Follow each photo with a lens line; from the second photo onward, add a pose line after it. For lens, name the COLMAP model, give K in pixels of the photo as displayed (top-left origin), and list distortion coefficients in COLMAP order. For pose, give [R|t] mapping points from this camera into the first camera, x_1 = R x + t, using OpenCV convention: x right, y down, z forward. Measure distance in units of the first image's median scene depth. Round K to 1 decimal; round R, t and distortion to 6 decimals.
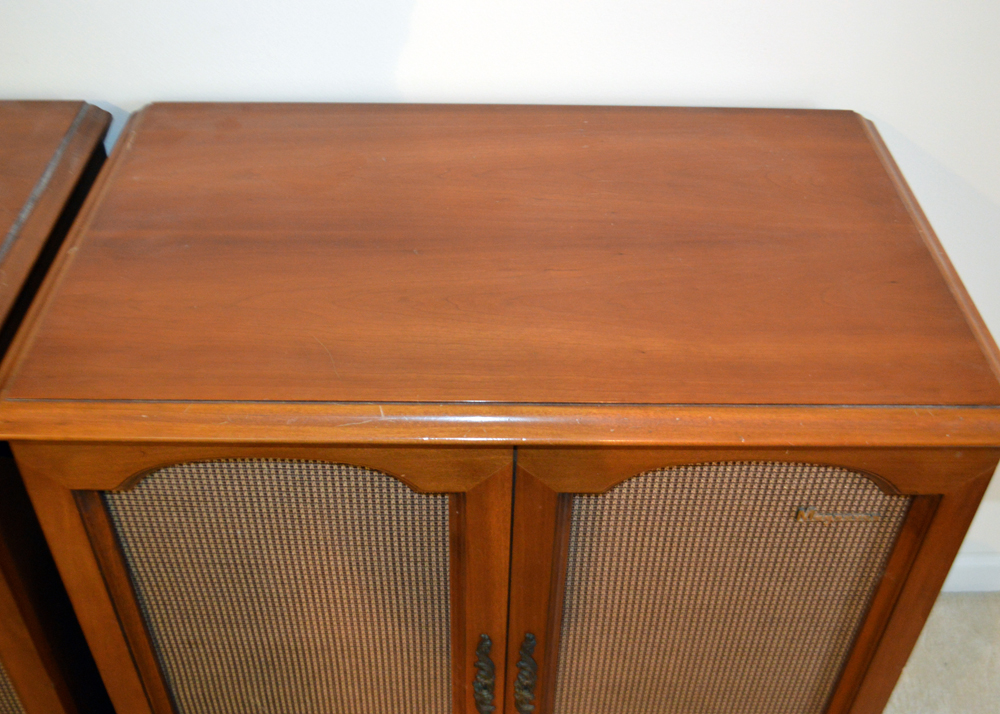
lens RADIAL K [[1078.9, 0, 495.0], [0, 1078.9, 362.4], [0, 0, 1]] dist [-0.022257, 0.000000]
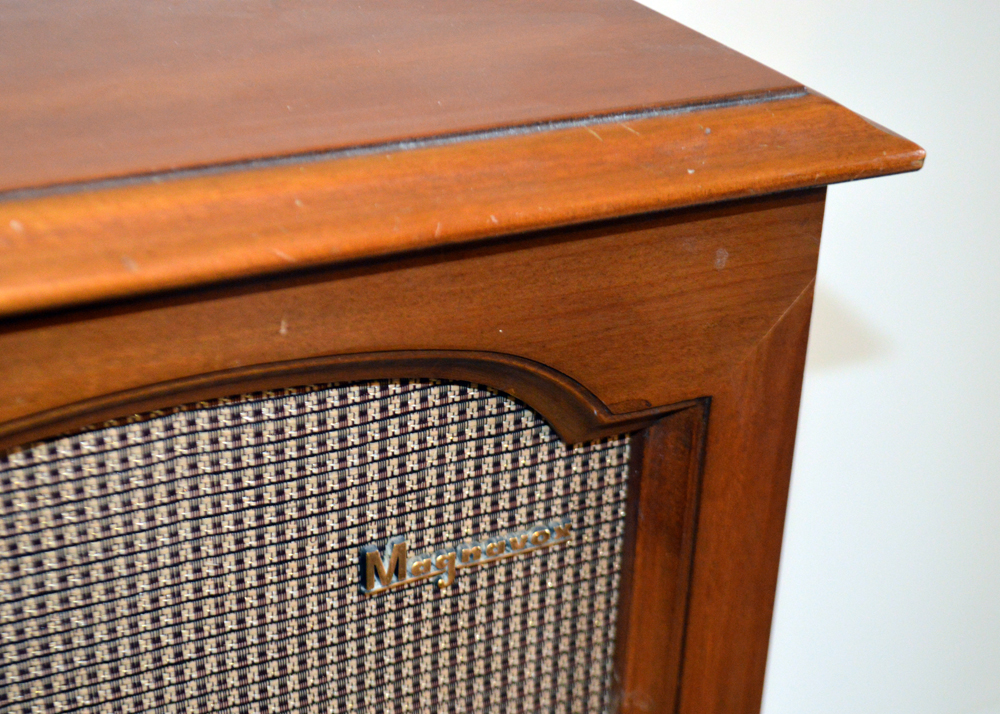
lens RADIAL K [[1812.8, 0, 500.9], [0, 1812.8, 357.5], [0, 0, 1]] dist [-0.019666, 0.000000]
pose [[0.895835, -0.184538, 0.404259, 0.094293], [0.269541, 0.948896, -0.164145, 0.185584], [-0.353309, 0.256011, 0.899795, 0.433478]]
